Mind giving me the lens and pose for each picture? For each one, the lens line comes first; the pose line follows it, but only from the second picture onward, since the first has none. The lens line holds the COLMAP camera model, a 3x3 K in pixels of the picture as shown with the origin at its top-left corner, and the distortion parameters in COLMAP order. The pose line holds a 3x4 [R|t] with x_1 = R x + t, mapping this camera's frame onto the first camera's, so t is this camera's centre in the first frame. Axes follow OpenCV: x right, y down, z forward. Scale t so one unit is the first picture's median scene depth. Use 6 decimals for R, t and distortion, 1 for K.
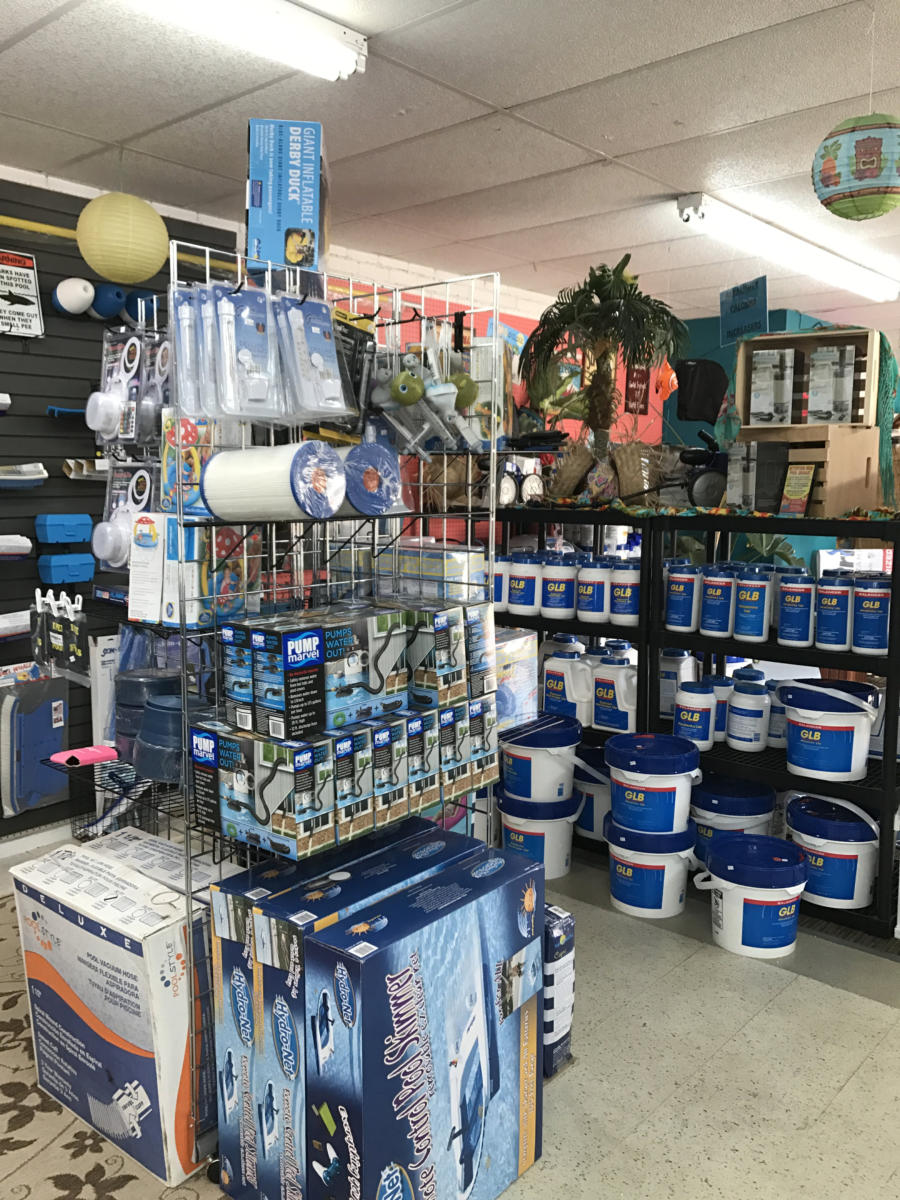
lens RADIAL K [[979.7, 0, 472.2], [0, 979.7, 596.9], [0, 0, 1]] dist [0.027101, -0.038192]
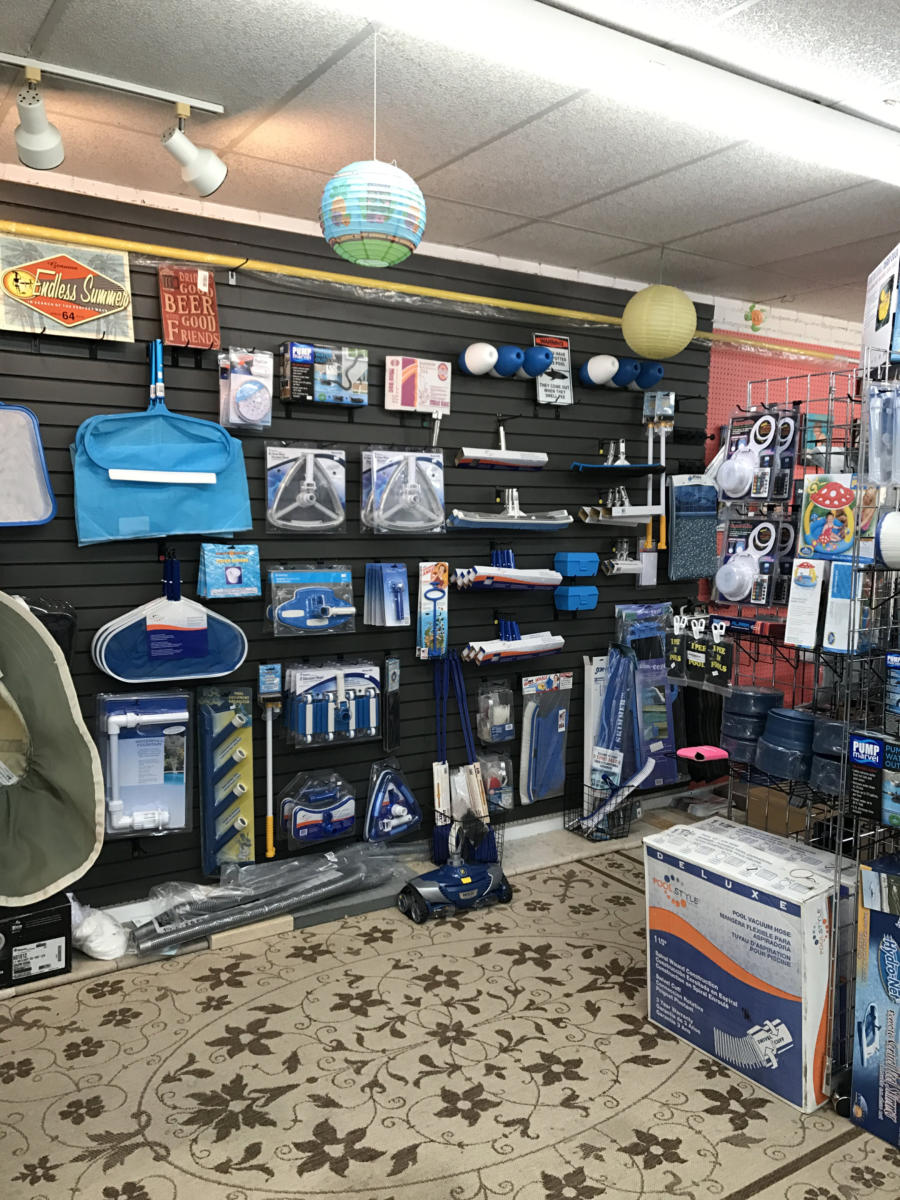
lens RADIAL K [[979.7, 0, 459.8], [0, 979.7, 594.9], [0, 0, 1]] dist [0.027101, -0.038192]
pose [[0.959958, 0.034083, -0.278062, -0.360967], [-0.044128, 0.998577, -0.029945, 0.014542], [0.276645, 0.041016, 0.960096, -0.281720]]
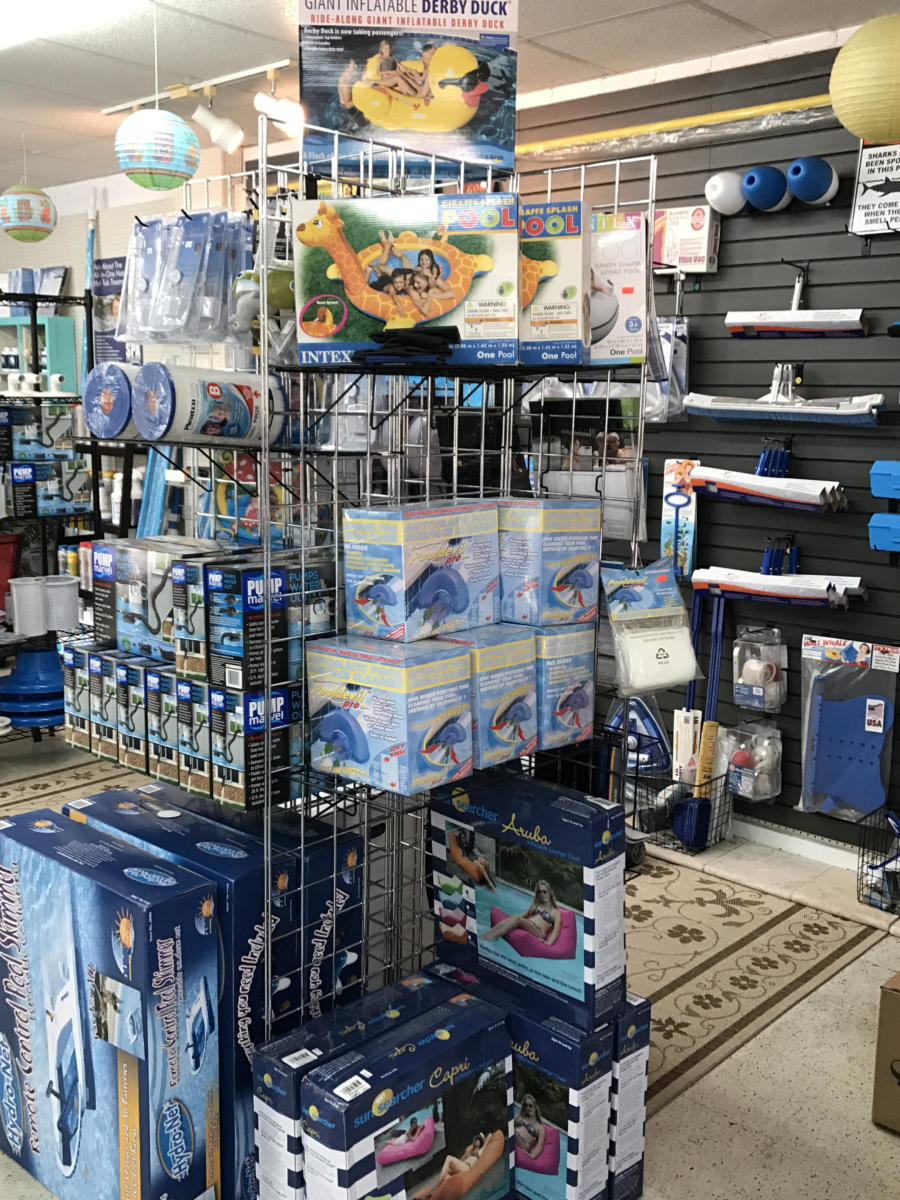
lens RADIAL K [[1187.8, 0, 452.5], [0, 1187.8, 605.0], [0, 0, 1]] dist [0.031134, 0.000000]
pose [[-0.038030, 0.169666, -0.984768, 0.861545], [-0.140995, 0.974710, 0.173378, -0.141901], [0.989280, 0.145441, -0.013146, 1.108097]]
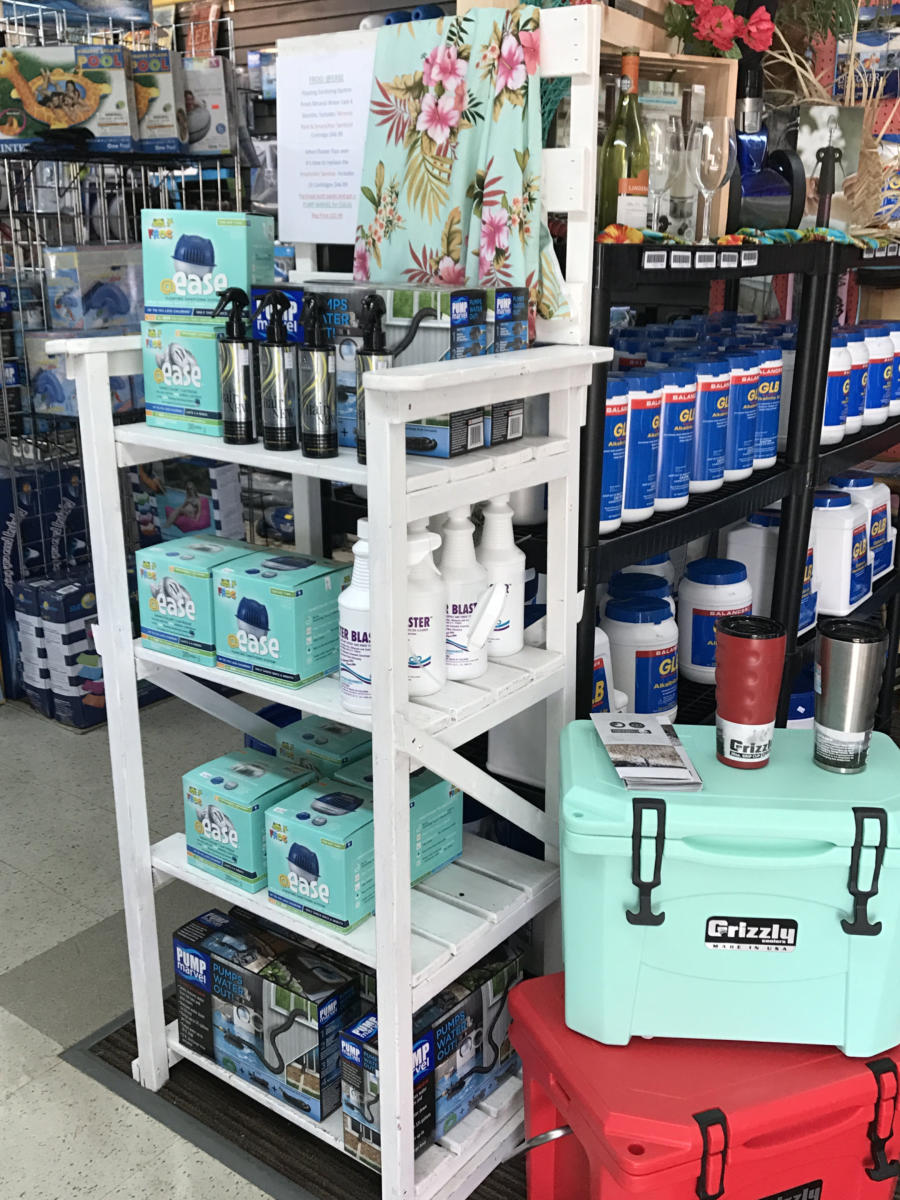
lens RADIAL K [[1187.8, 0, 455.1], [0, 1187.8, 589.6], [0, 0, 1]] dist [0.031134, 0.000000]
pose [[0.067191, 0.288189, -0.955213, 1.508319], [-0.127192, 0.952040, 0.278284, -0.118612], [0.989600, 0.102797, 0.100624, 1.396362]]
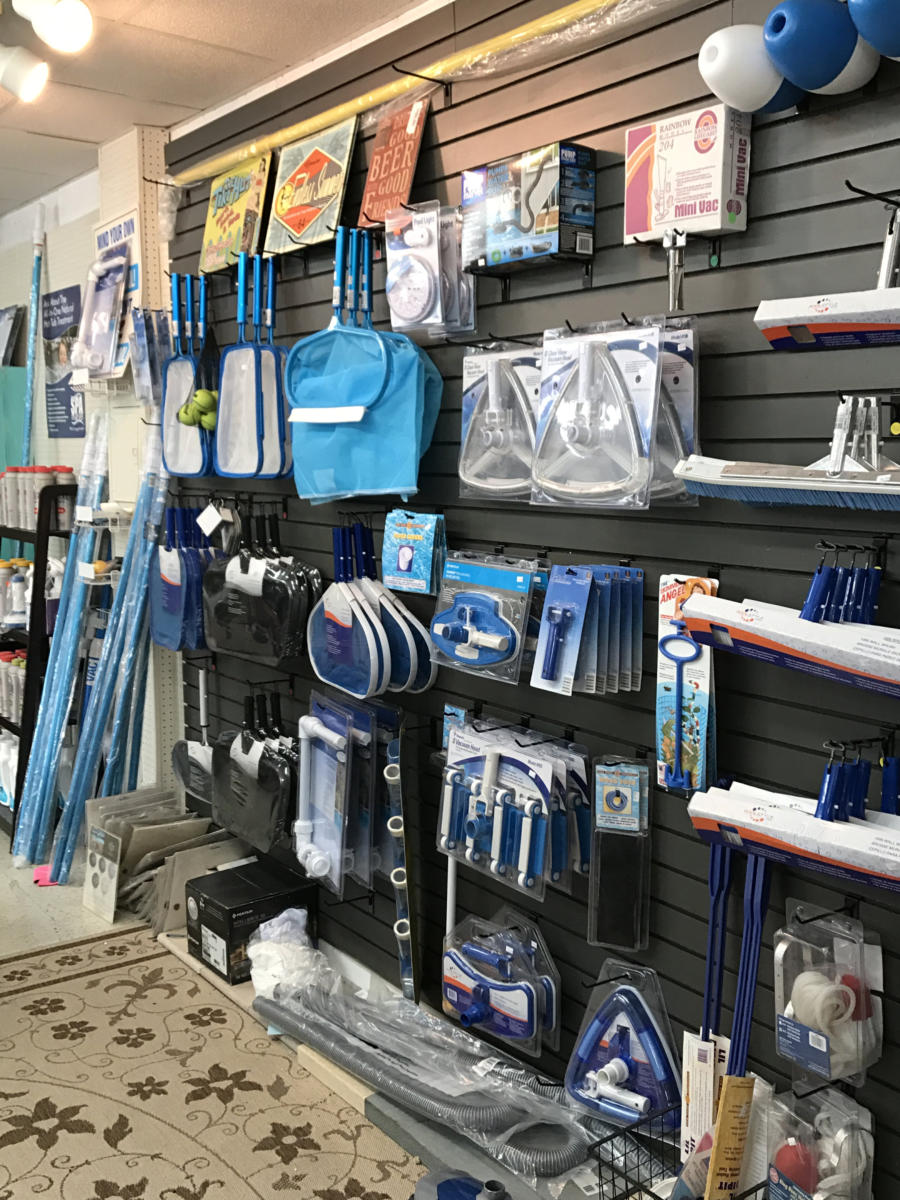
lens RADIAL K [[1187.8, 0, 462.7], [0, 1187.8, 604.5], [0, 0, 1]] dist [0.031134, 0.000000]
pose [[-0.215178, 0.118049, -0.969414, 0.060716], [-0.128044, 0.980687, 0.147844, -0.189662], [0.968144, 0.155940, -0.195906, 1.400744]]
